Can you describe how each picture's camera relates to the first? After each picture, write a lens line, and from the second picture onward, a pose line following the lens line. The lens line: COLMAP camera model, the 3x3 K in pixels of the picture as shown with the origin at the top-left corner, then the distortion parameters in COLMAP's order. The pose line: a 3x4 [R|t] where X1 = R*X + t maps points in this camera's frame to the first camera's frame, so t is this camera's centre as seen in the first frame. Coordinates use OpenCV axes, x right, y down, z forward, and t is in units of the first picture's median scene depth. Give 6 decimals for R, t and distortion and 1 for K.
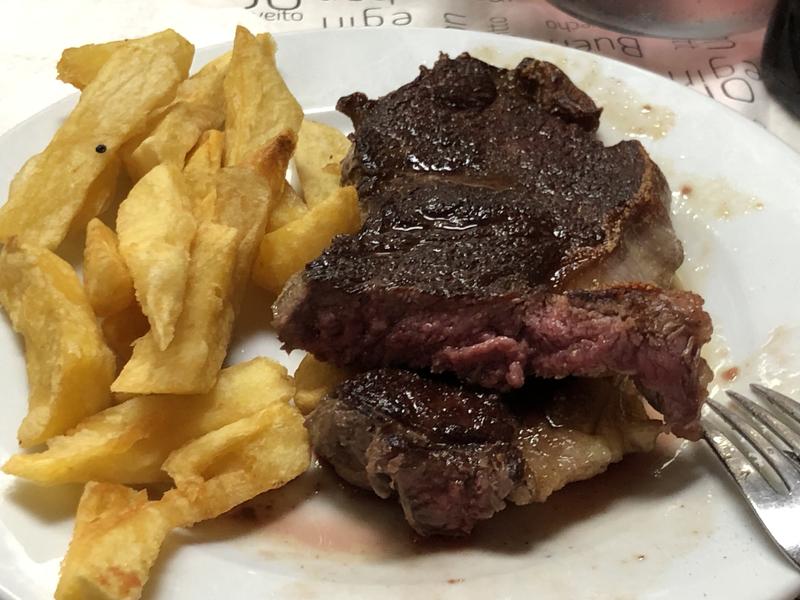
lens RADIAL K [[1683.2, 0, 400.0], [0, 1683.2, 300.0], [0, 0, 1]] dist [0.062543, -0.508053]
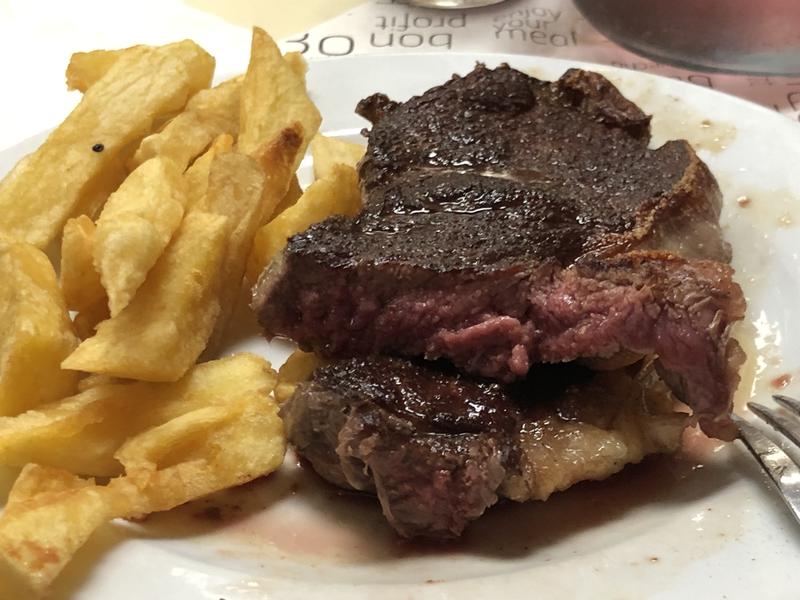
lens RADIAL K [[1683.2, 0, 400.0], [0, 1683.2, 300.0], [0, 0, 1]] dist [0.062543, -0.508053]
pose [[0.994945, 0.004203, -0.100331, 0.092309], [-0.016941, 0.991829, -0.126448, 0.122176], [0.098980, 0.127508, 0.986886, 0.124150]]
